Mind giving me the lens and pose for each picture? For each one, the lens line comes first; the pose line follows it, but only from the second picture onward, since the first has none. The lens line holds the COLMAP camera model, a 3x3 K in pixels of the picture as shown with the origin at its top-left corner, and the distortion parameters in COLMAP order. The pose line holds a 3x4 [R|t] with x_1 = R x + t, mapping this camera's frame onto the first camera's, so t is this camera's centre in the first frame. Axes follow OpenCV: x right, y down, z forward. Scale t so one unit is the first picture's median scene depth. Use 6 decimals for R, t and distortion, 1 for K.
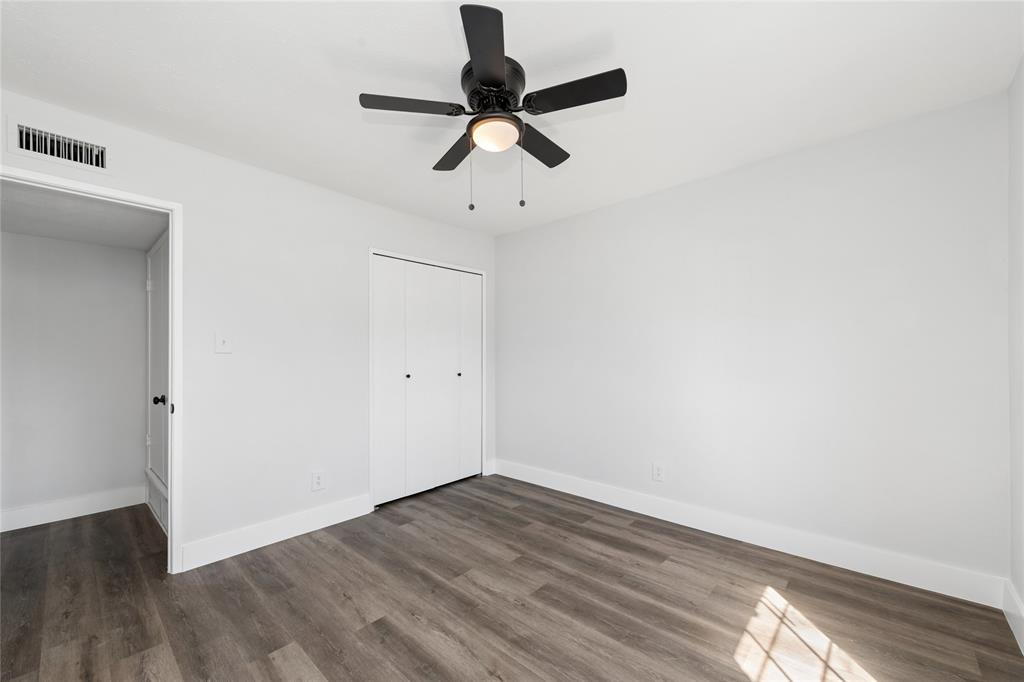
lens RADIAL K [[405.6, 0, 506.6], [0, 405.6, 349.0], [0, 0, 1]] dist [0.006575, -0.002471]
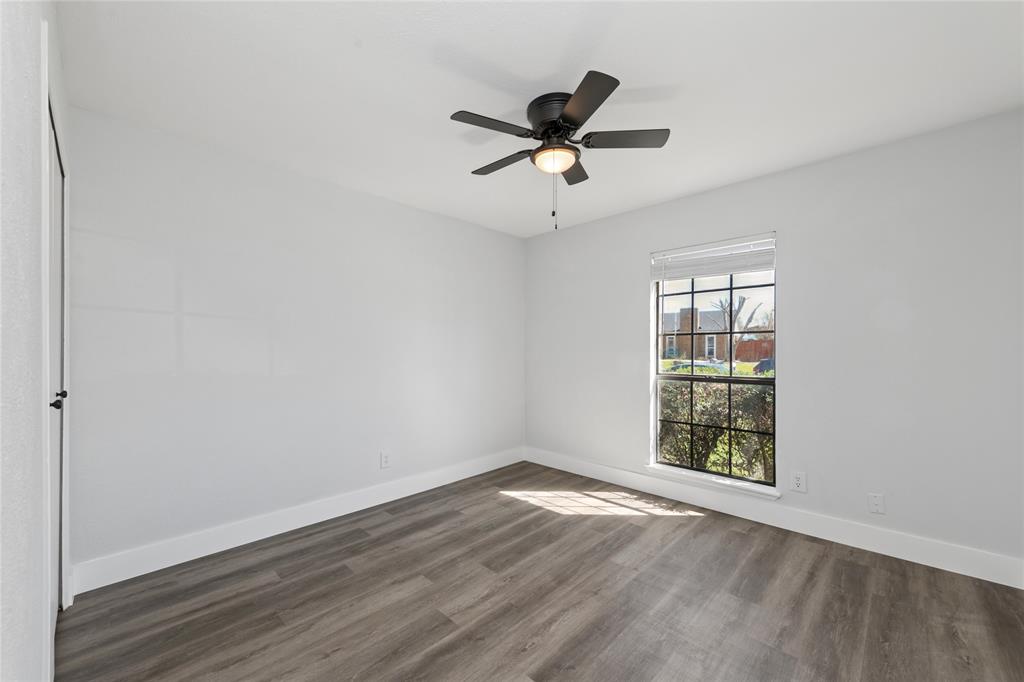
lens RADIAL K [[405.6, 0, 513.6], [0, 405.6, 347.6], [0, 0, 1]] dist [0.006575, -0.002471]
pose [[0.025175, 0.008665, 0.999646, -0.889839], [-0.008516, 0.999928, -0.008453, 0.016877], [-0.999647, -0.008300, 0.025247, 0.817176]]
